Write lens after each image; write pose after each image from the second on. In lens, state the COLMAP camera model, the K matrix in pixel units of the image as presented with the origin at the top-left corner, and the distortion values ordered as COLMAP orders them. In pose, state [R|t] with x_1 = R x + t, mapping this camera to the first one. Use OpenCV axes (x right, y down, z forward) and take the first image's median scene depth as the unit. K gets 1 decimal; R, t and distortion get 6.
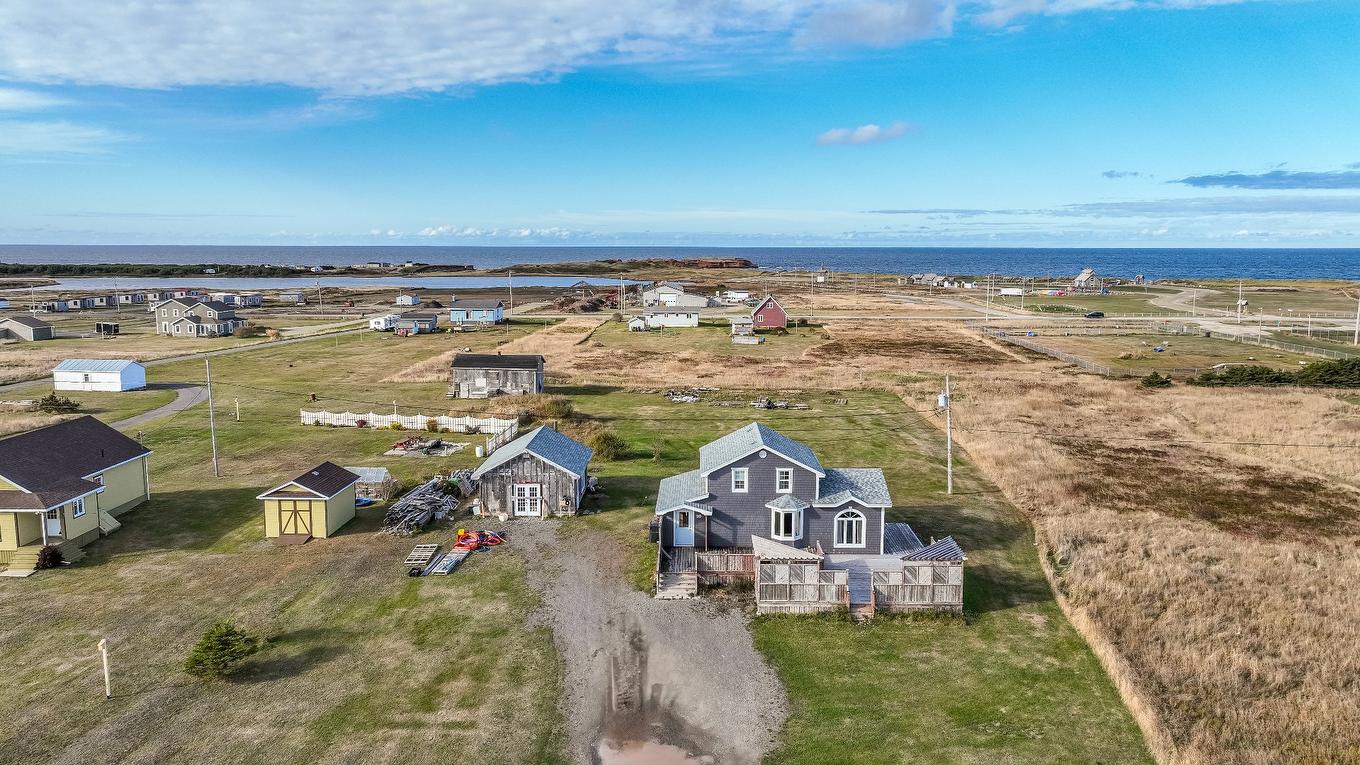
lens RADIAL K [[982.1, 0, 687.9], [0, 982.1, 360.5], [0, 0, 1]] dist [0.008919, 0.003622]
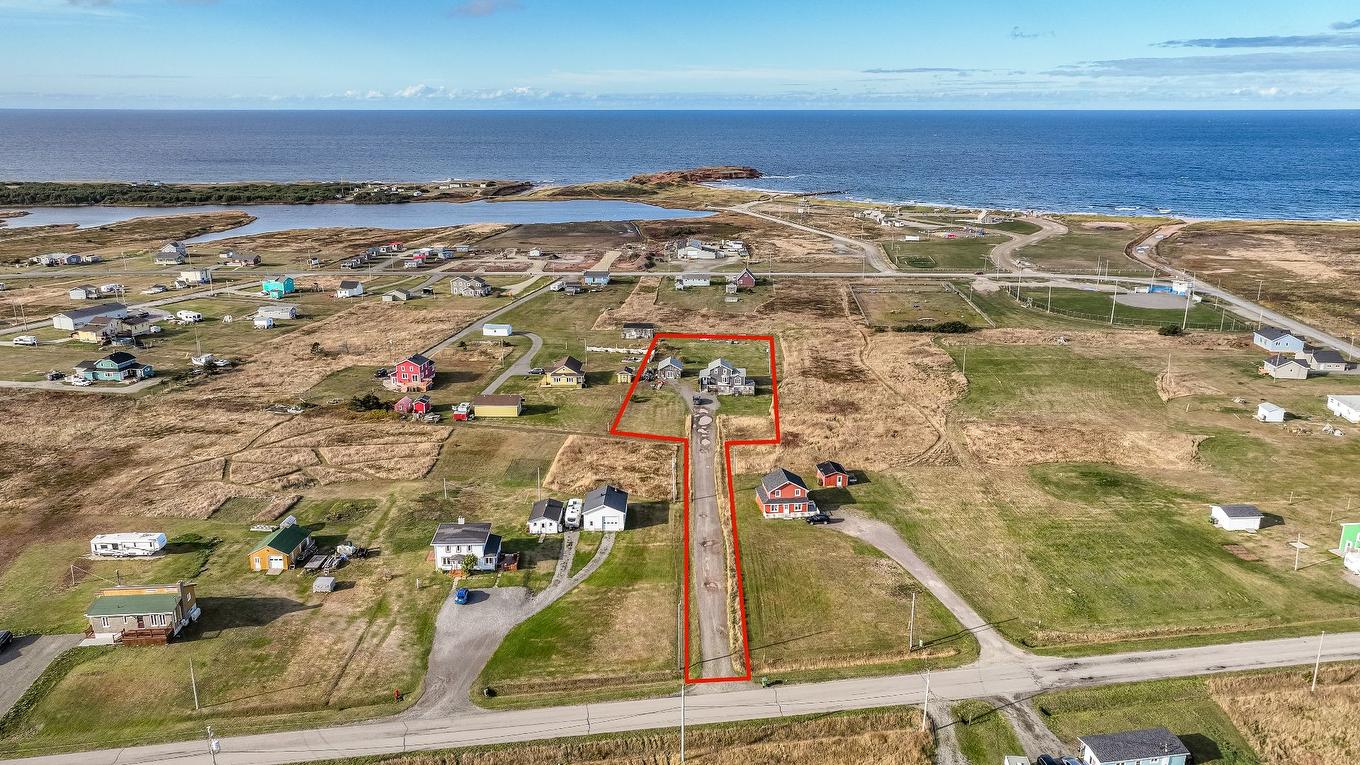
lens RADIAL K [[987.1, 0, 680.0], [0, 987.1, 382.5], [0, 0, 1]] dist [0.039808, 0.000617]
pose [[0.999752, 0.002065, -0.022159, -0.016925], [0.001402, 0.987860, 0.155342, -0.500710], [0.022211, -0.155335, 0.987612, -3.309972]]
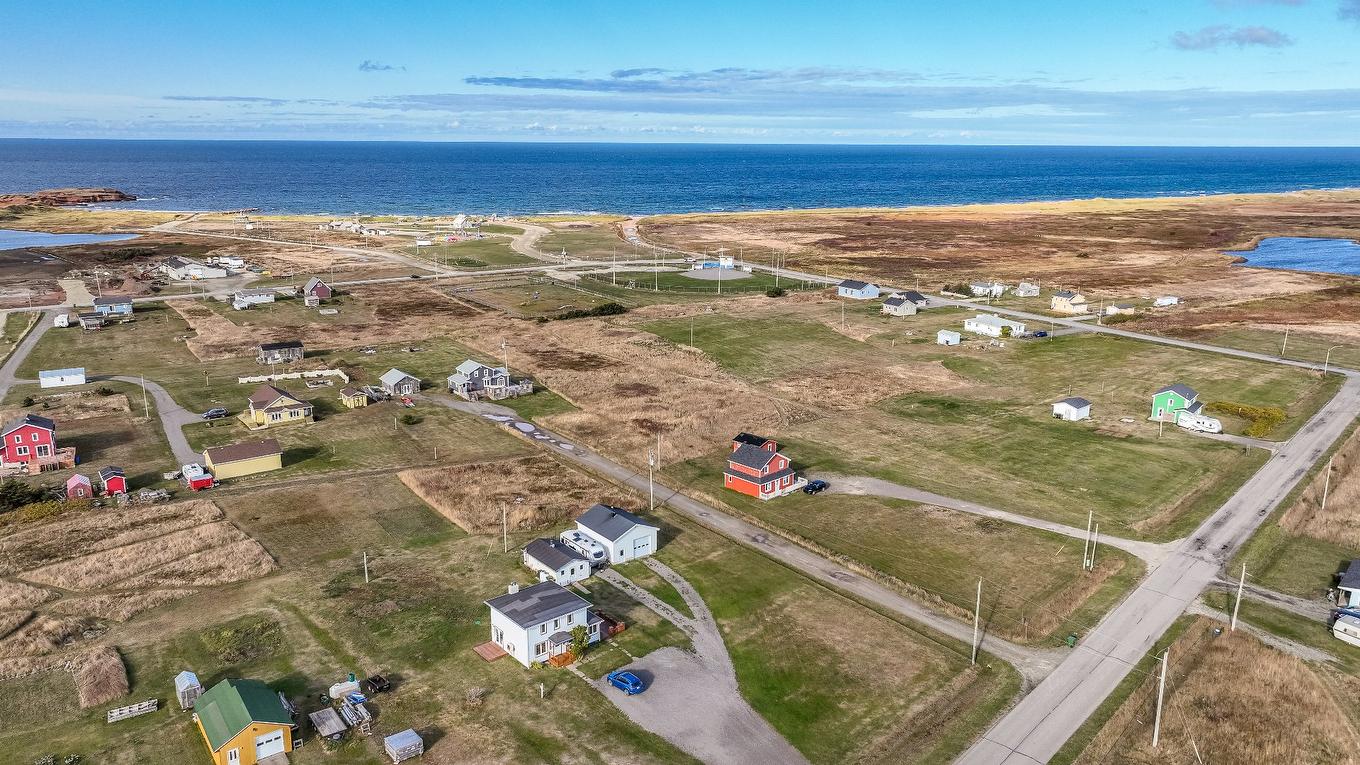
lens RADIAL K [[982.1, 0, 687.9], [0, 982.1, 360.5], [0, 0, 1]] dist [0.008919, 0.003622]
pose [[0.797679, -0.130714, 0.588746, -1.375059], [0.067038, 0.989397, 0.128839, -0.337380], [-0.599344, -0.063304, 0.797984, -2.344939]]
